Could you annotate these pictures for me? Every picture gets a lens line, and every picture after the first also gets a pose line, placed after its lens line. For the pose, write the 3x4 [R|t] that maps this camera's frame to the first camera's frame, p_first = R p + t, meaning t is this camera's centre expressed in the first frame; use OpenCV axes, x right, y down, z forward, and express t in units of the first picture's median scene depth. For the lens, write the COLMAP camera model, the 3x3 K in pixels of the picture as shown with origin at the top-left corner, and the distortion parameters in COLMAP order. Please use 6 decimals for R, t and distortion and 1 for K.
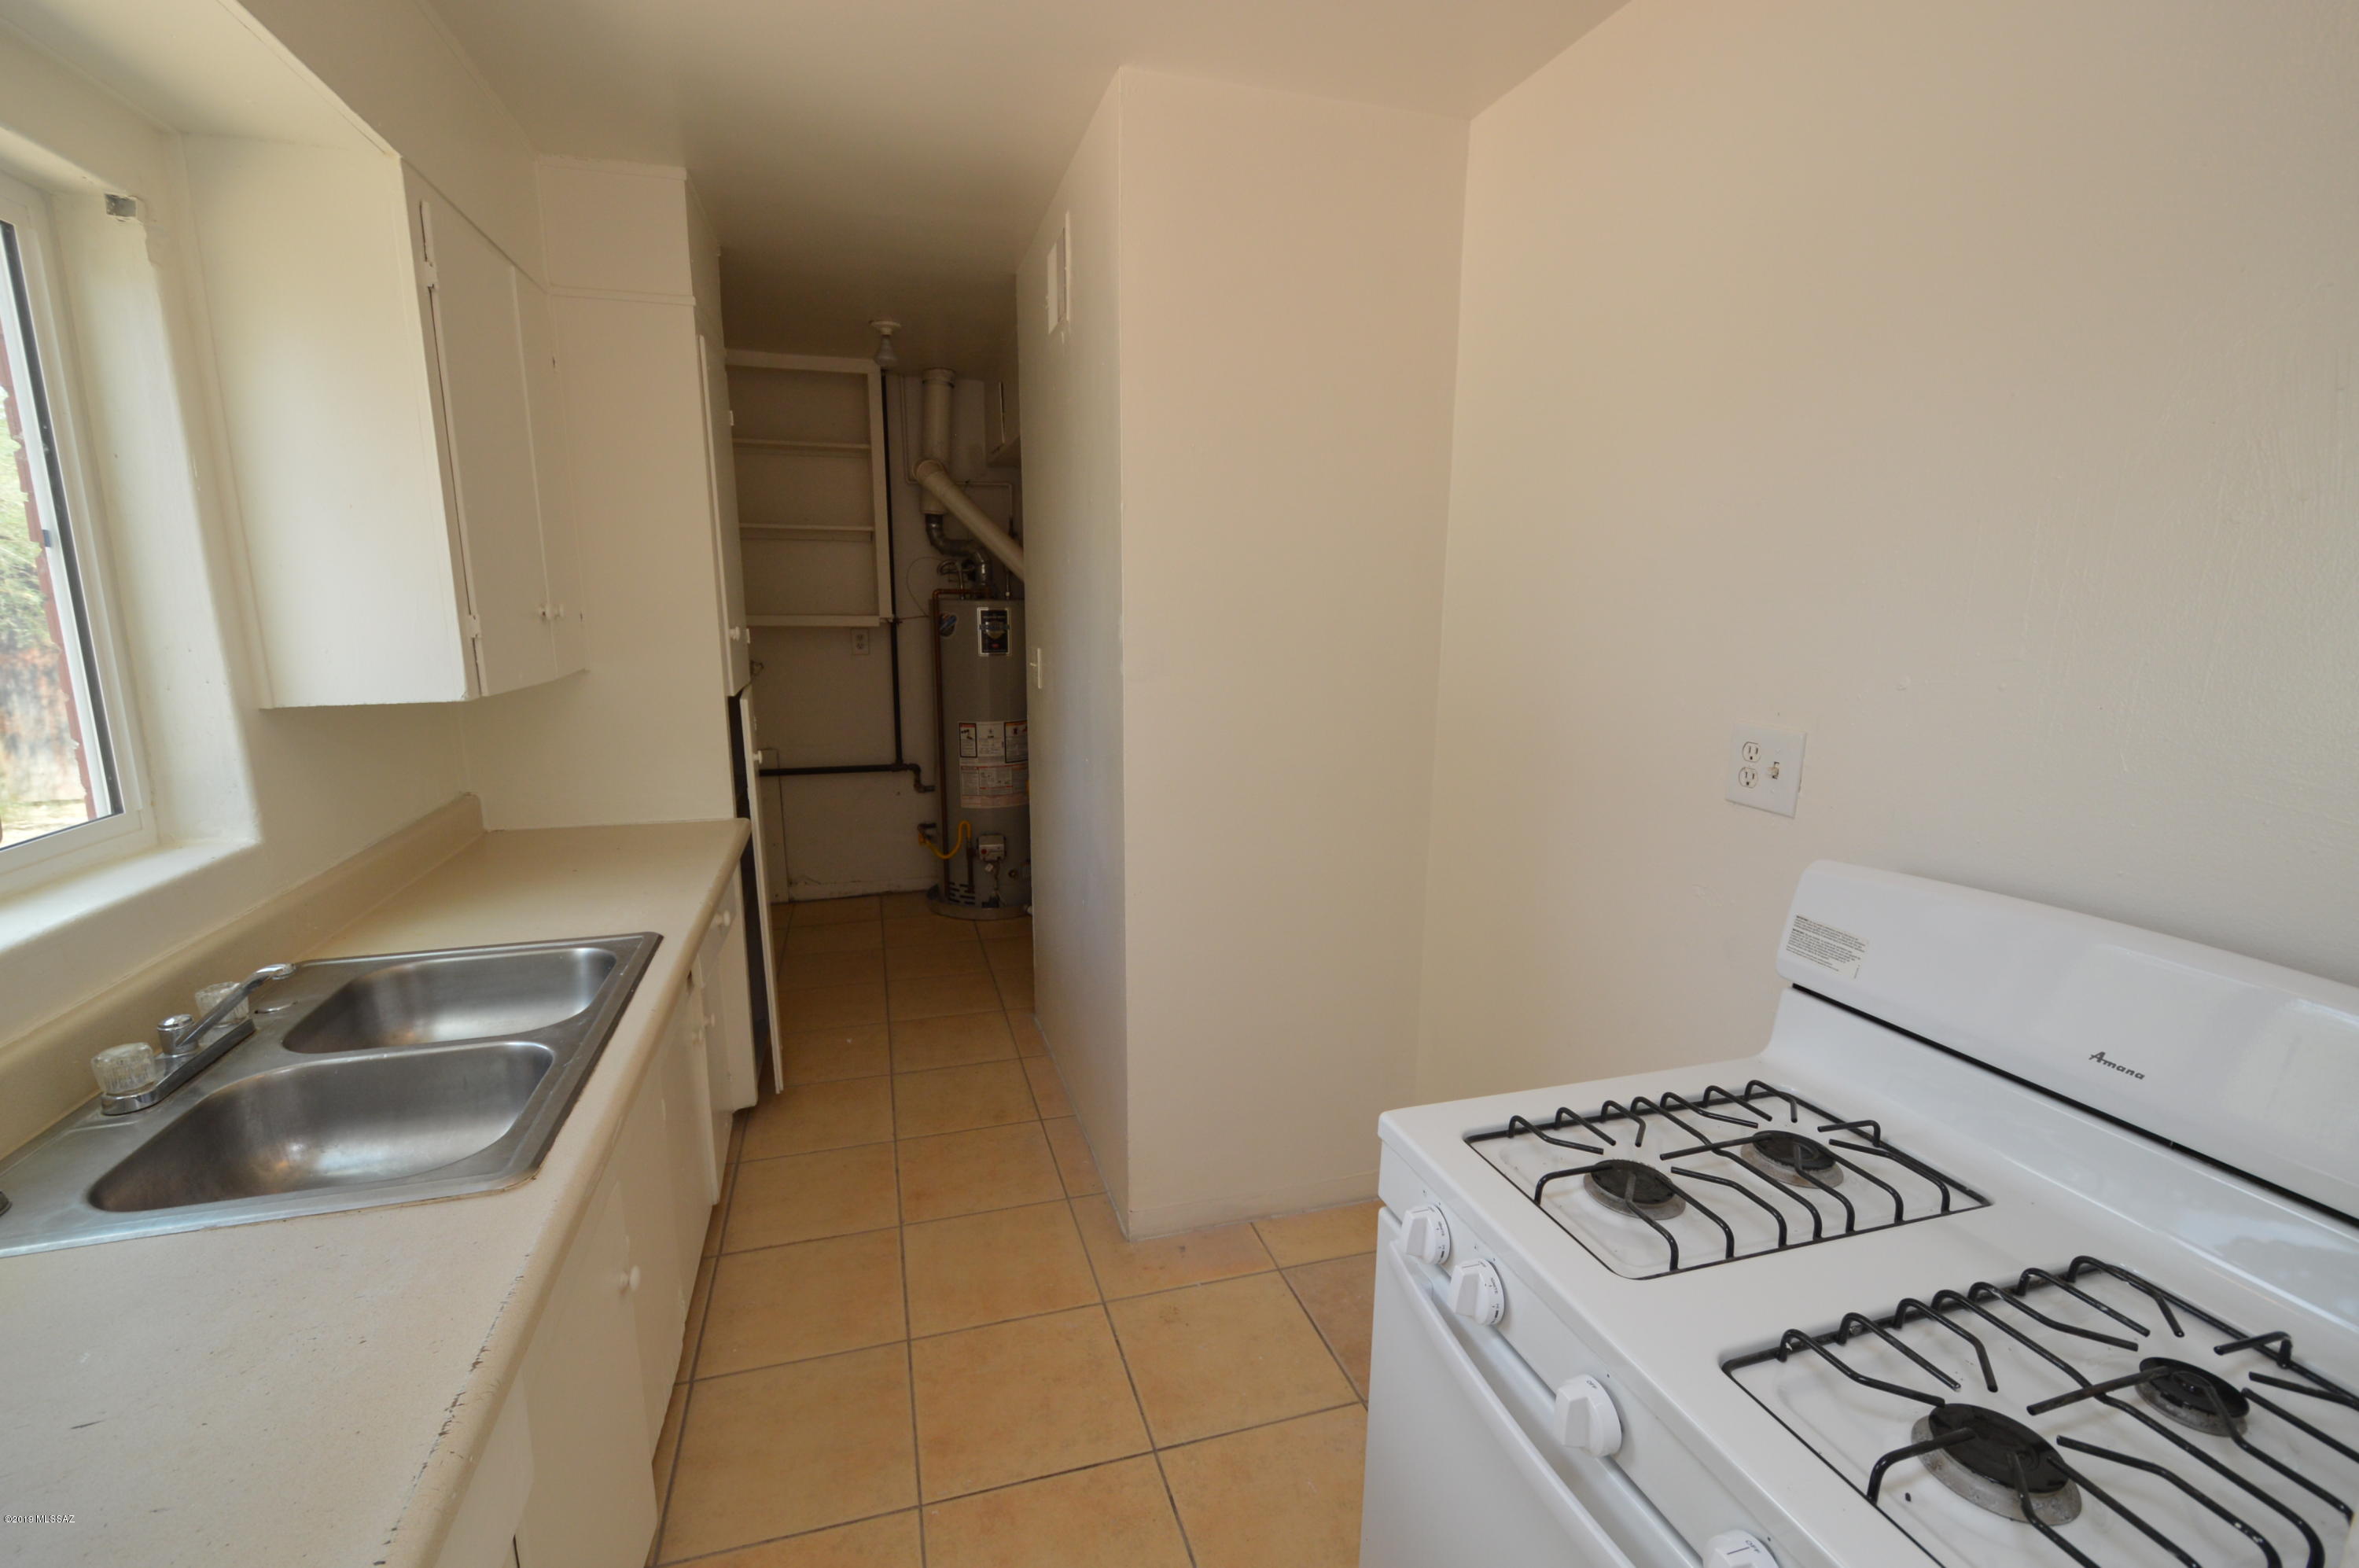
lens RADIAL K [[1036.2, 0, 1178.3], [0, 1036.2, 784.7], [0, 0, 1]] dist [-0.002247, -0.000845]
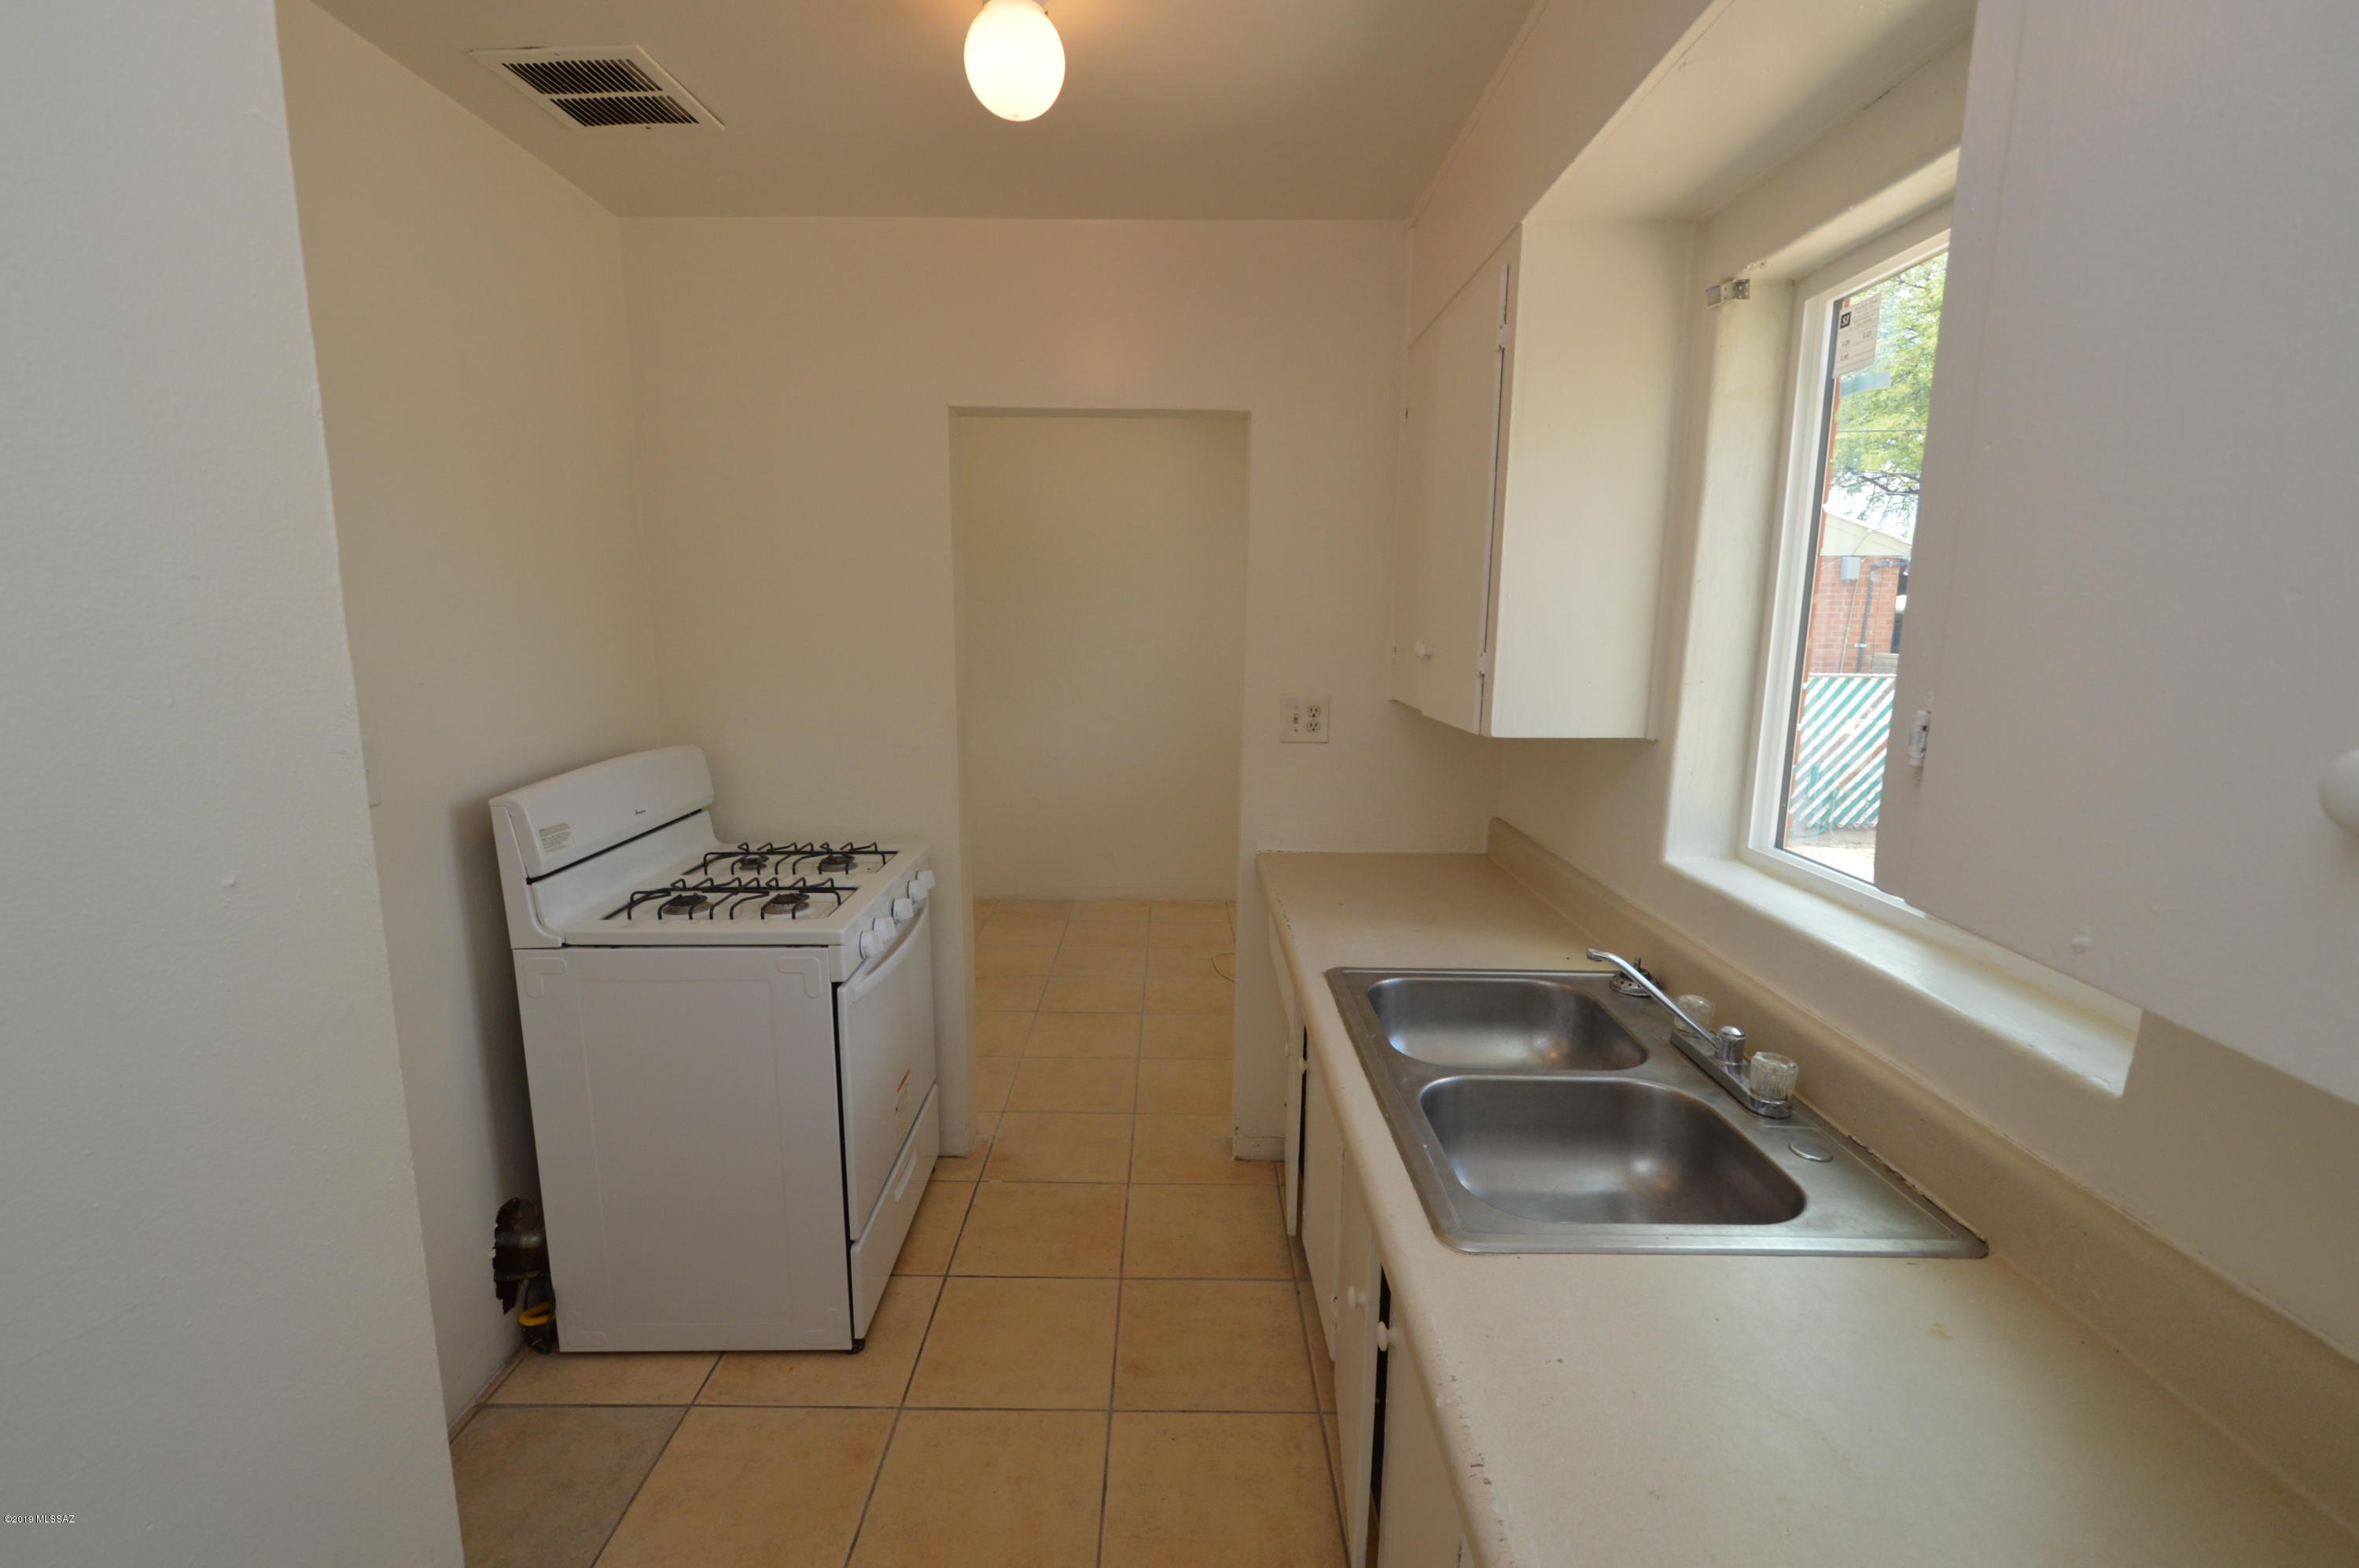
lens RADIAL K [[1036.2, 0, 1174.6], [0, 1036.2, 786.2], [0, 0, 1]] dist [-0.002247, -0.000845]
pose [[-0.958270, -0.058541, 0.279807, -0.725377], [0.045718, 0.934824, 0.352156, -0.433528], [-0.282186, 0.350252, -0.893137, 2.112008]]
